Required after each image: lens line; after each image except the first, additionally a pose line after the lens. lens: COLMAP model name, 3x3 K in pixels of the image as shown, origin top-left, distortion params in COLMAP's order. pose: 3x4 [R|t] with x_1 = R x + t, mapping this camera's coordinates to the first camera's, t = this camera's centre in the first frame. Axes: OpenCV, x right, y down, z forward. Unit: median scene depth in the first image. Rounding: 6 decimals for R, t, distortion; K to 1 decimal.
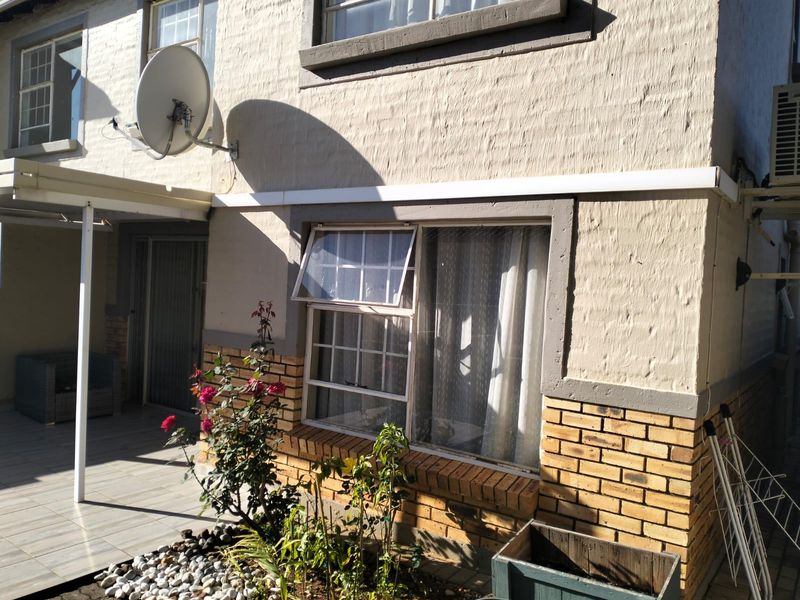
lens RADIAL K [[637.8, 0, 403.8], [0, 637.8, 297.6], [0, 0, 1]] dist [0.105745, -0.208443]
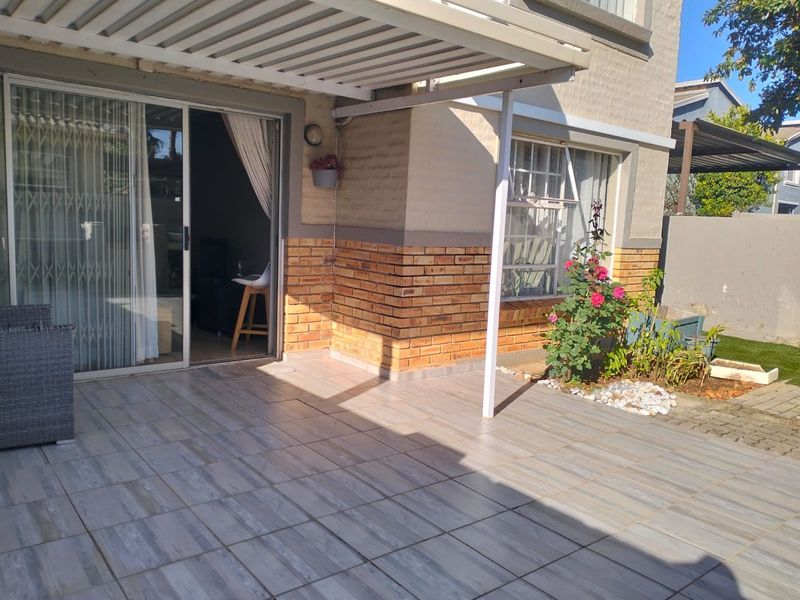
lens RADIAL K [[637.8, 0, 403.8], [0, 637.8, 297.6], [0, 0, 1]] dist [0.105745, -0.208443]
pose [[0.248062, -0.156073, 0.956089, -1.532491], [-0.012641, 0.986331, 0.164290, -0.006557], [-0.968662, -0.052840, 0.242698, 0.988604]]
